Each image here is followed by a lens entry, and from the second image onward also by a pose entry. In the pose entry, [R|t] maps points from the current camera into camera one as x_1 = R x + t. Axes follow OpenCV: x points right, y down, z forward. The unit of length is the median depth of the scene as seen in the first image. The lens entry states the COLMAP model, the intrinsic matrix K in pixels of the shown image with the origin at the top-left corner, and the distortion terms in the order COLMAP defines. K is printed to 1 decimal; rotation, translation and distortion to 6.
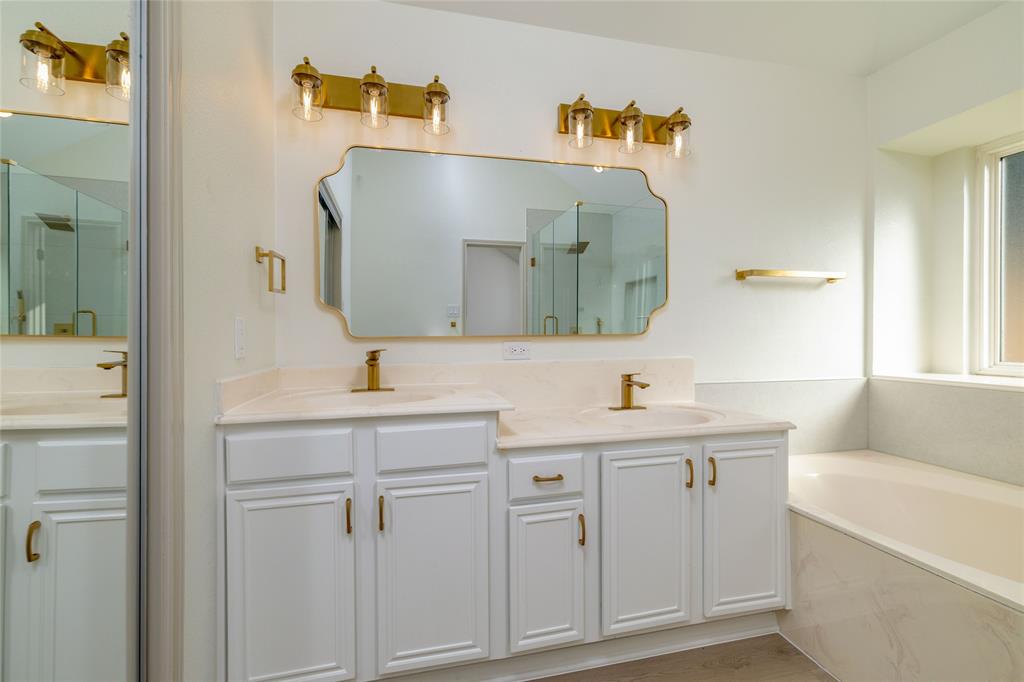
lens RADIAL K [[445.2, 0, 505.1], [0, 445.2, 340.3], [0, 0, 1]] dist [0.000387, 0.000051]
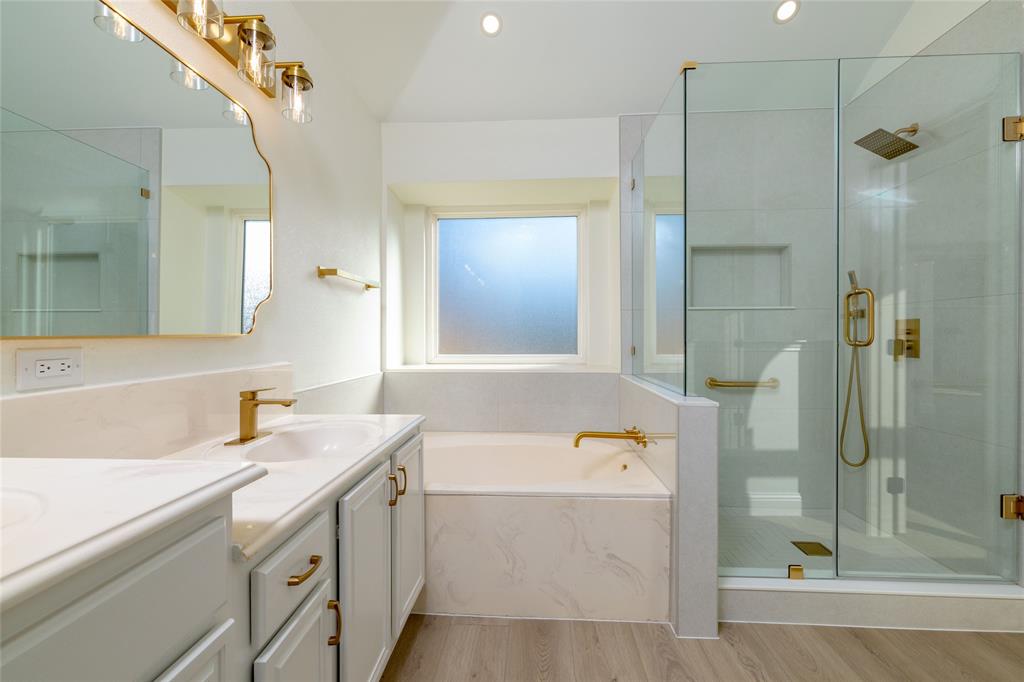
lens RADIAL K [[437.4, 0, 512.0], [0, 437.4, 341.0], [0, 0, 1]] dist [-0.018825, -0.000097]
pose [[0.278710, -0.007860, 0.960343, -0.280792], [0.015630, 0.999871, 0.003648, 0.000732], [-0.960248, 0.013993, 0.278797, 0.413477]]
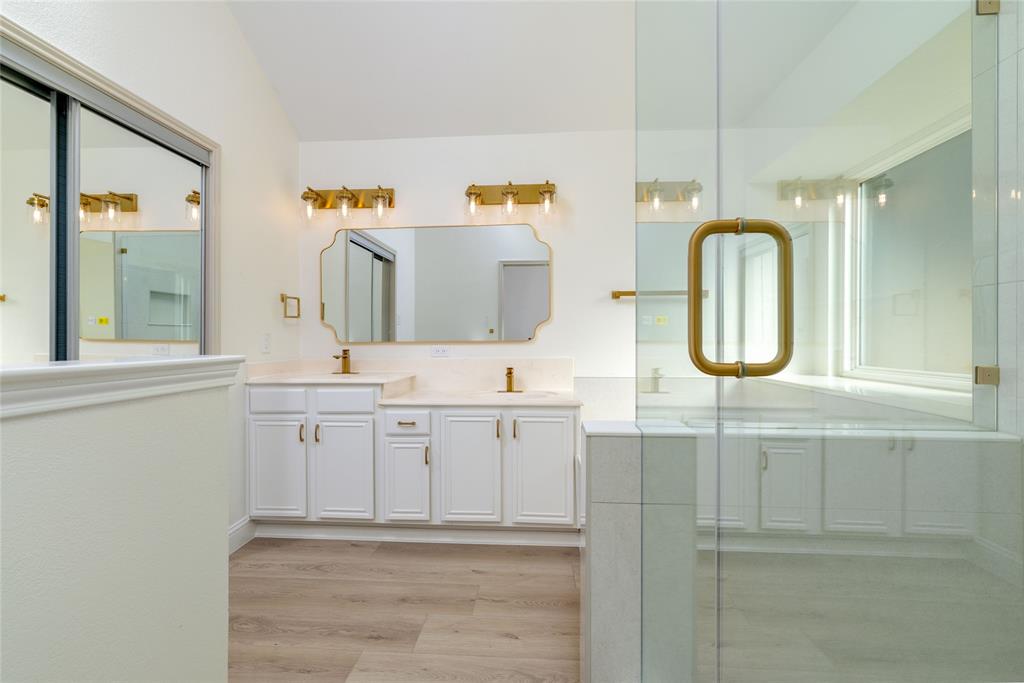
lens RADIAL K [[445.2, 0, 505.1], [0, 445.2, 340.8], [0, 0, 1]] dist [0.000387, 0.000051]
pose [[0.954778, 0.002217, -0.297312, 0.699473], [-0.004012, 0.999977, -0.005427, -0.004391], [0.297293, 0.006374, 0.954765, -0.396363]]
